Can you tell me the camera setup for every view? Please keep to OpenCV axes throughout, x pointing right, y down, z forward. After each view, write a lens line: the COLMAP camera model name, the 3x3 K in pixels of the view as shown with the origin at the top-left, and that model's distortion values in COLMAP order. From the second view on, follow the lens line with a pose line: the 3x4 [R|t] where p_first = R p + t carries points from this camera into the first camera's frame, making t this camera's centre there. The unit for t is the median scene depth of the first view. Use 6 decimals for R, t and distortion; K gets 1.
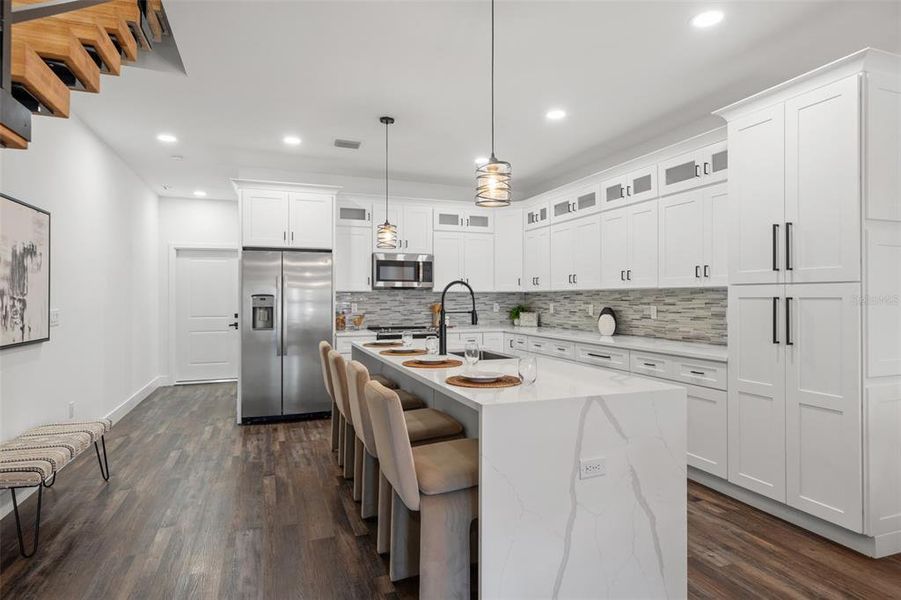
lens RADIAL K [[492.4, 0, 447.4], [0, 492.4, 293.6], [0, 0, 1]] dist [-0.003074, 0.002566]
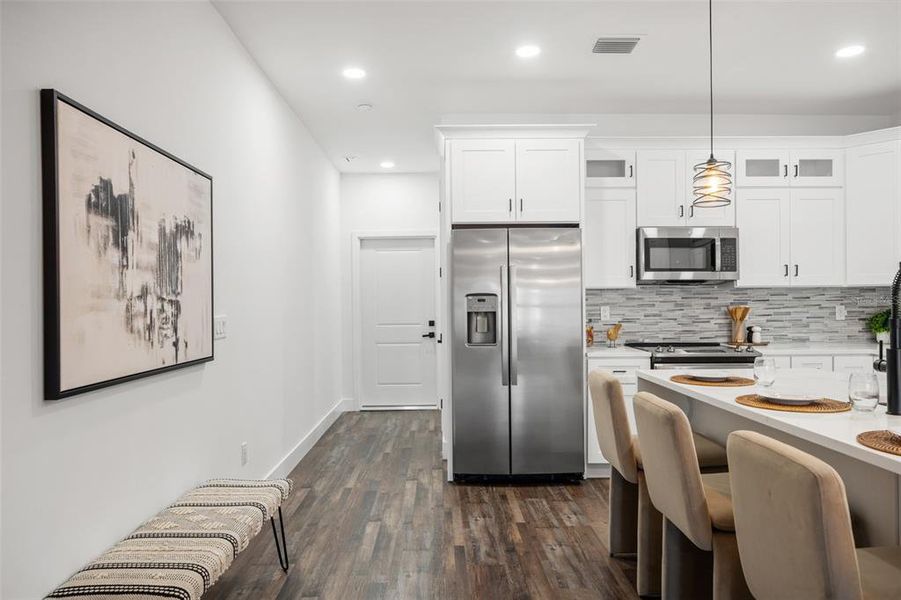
lens RADIAL K [[587.0, 0, 445.1], [0, 587.0, 302.5], [0, 0, 1]] dist [-0.005889, 0.003780]
pose [[0.940928, -0.005702, -0.338558, -0.150404], [0.009456, 0.999911, 0.009441, 0.006229], [0.338474, -0.012085, 0.940898, 0.227726]]
